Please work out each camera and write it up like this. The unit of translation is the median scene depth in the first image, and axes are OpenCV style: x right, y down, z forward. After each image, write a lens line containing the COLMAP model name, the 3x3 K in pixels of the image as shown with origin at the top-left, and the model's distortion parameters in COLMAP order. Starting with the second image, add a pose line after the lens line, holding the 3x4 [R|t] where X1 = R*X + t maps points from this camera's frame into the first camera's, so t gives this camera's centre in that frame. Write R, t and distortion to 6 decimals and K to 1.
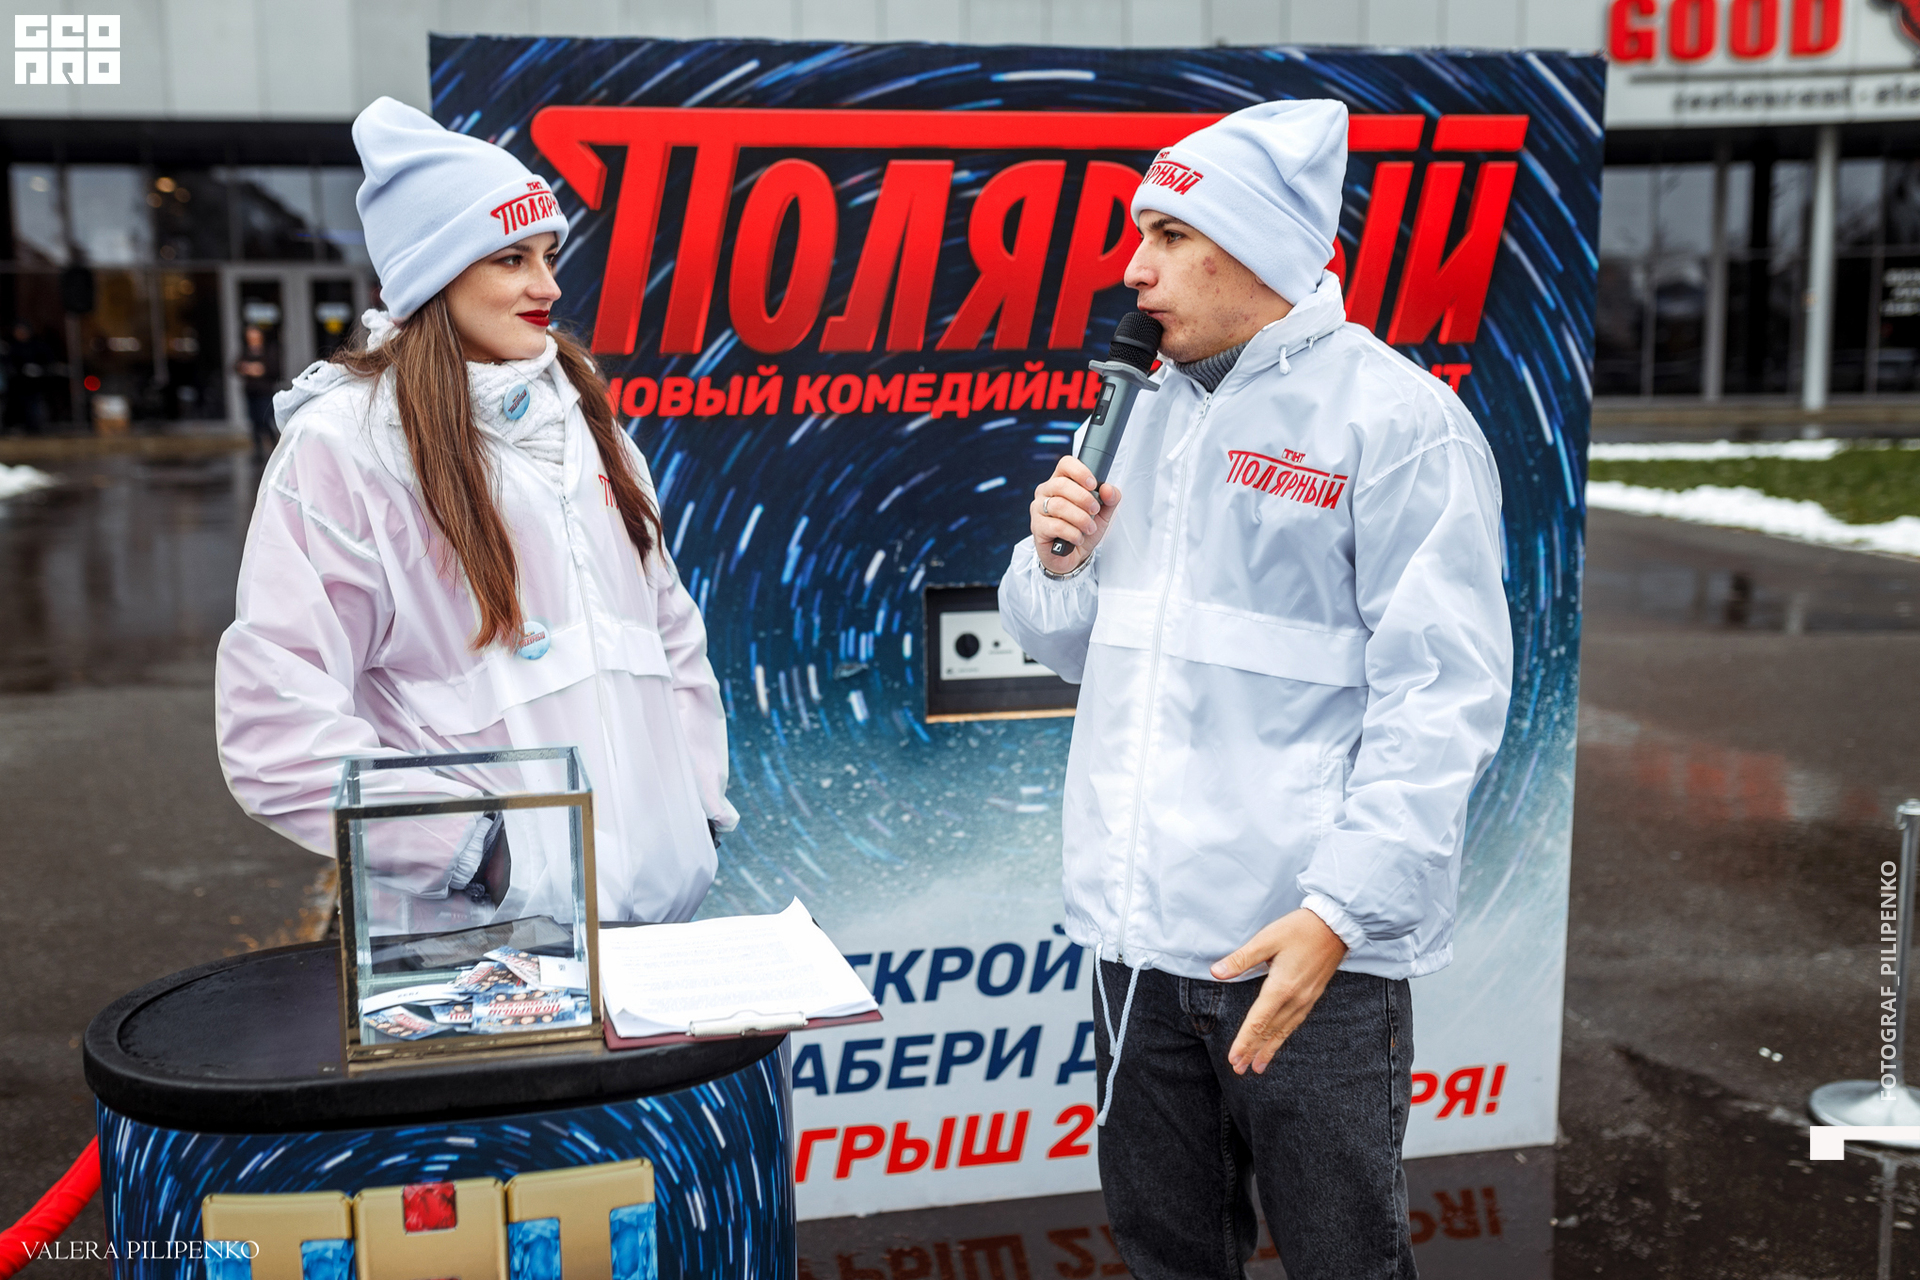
lens RADIAL K [[1955.1, 0, 903.4], [0, 1955.1, 656.5], [0, 0, 1]] dist [0.003397, 0.000000]
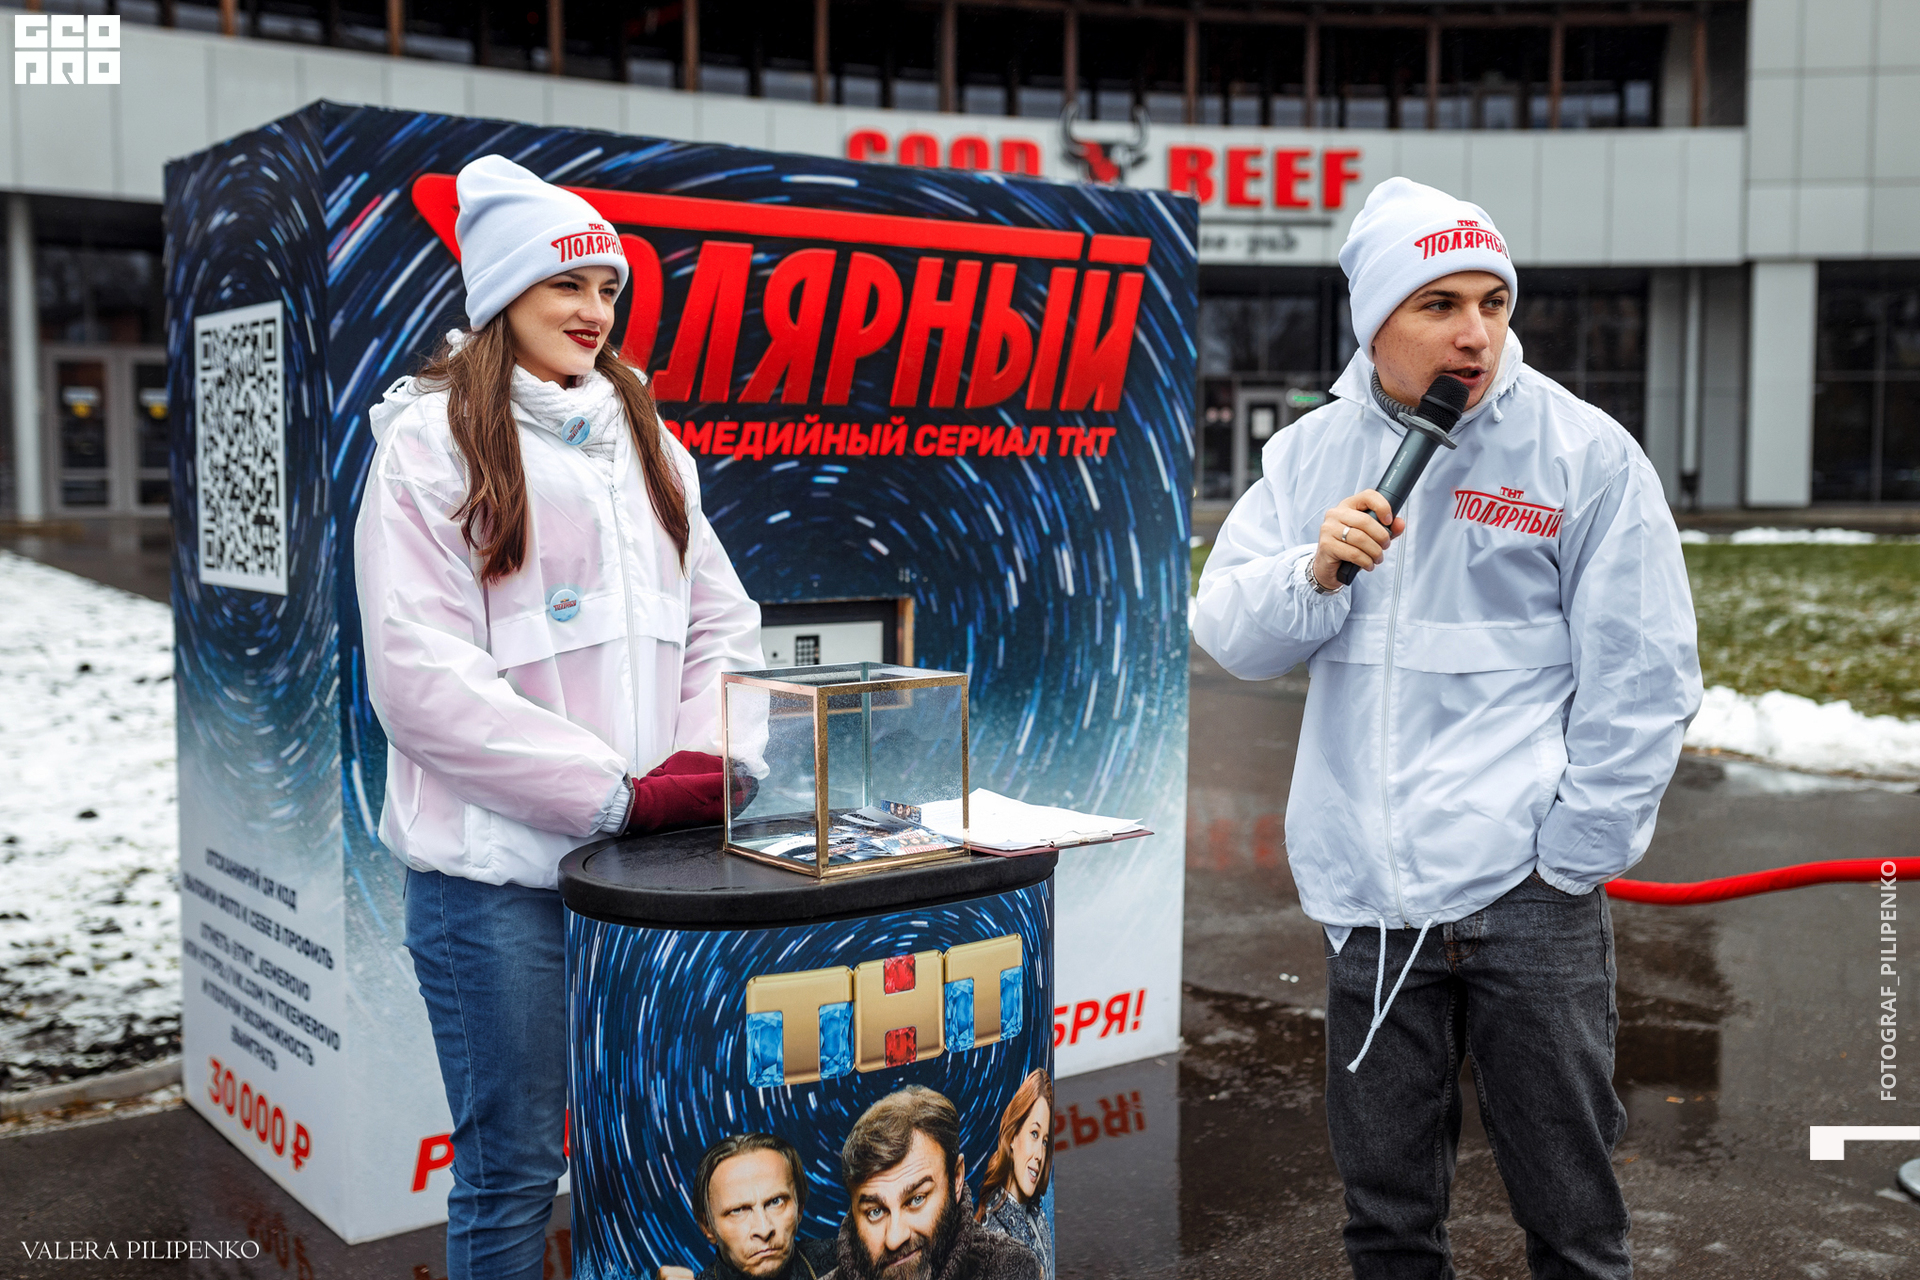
lens RADIAL K [[1955.1, 0, 946.4], [0, 1955.1, 691.8], [0, 0, 1]] dist [0.003397, 0.000000]
pose [[0.913094, -0.031673, 0.406518, -0.350662], [0.048612, 0.998324, -0.031407, 0.060392], [-0.404842, 0.048439, 0.913103, -0.119868]]
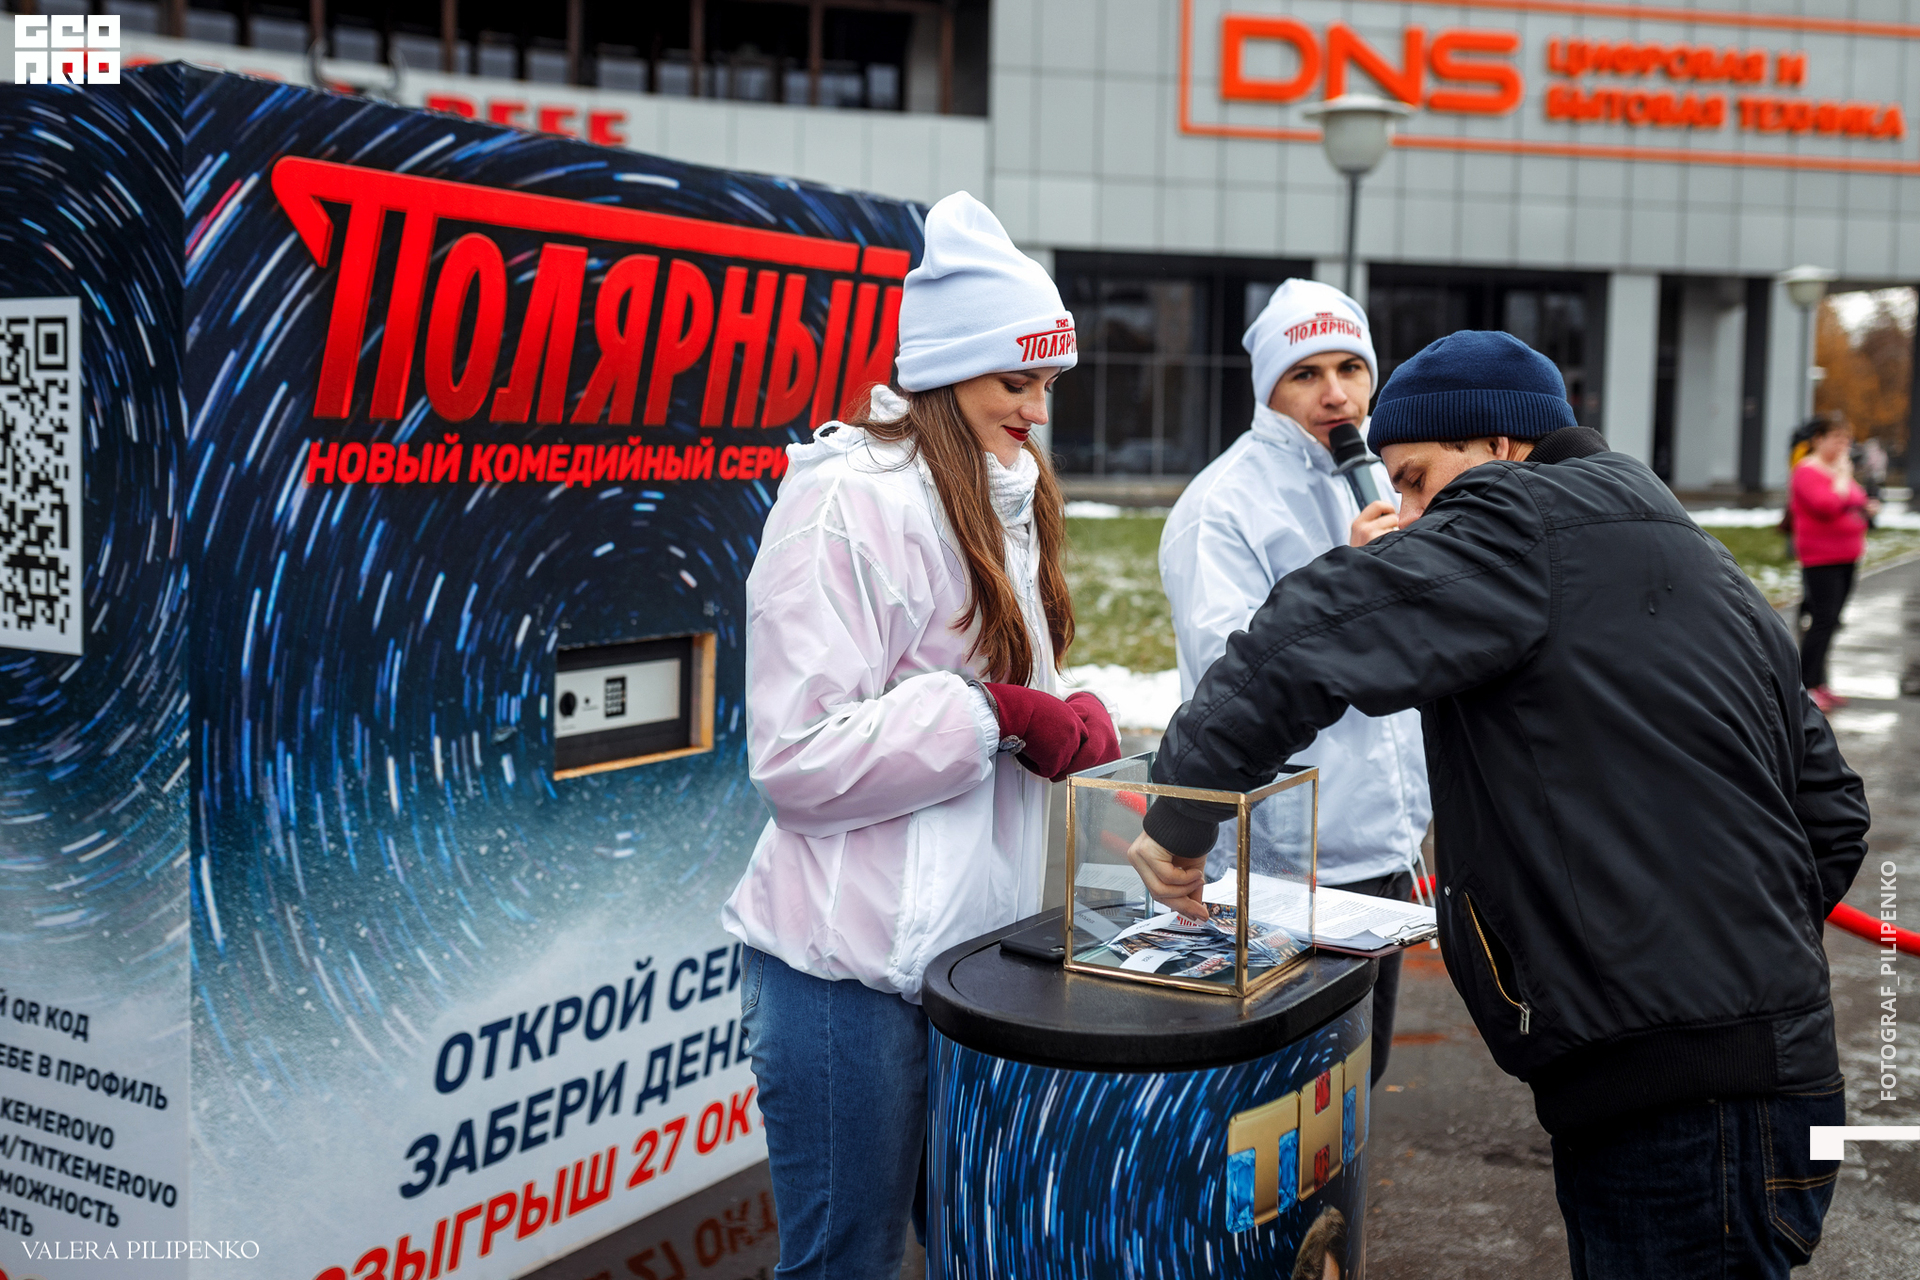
lens RADIAL K [[2055.1, 0, 928.7], [0, 2055.1, 597.0], [0, 0, 1]] dist [0.005911, 0.000000]
pose [[0.691831, -0.030337, 0.721422, -0.645761], [0.081140, 0.996055, -0.035926, -0.007776], [-0.717486, 0.083390, 0.691564, 0.101584]]
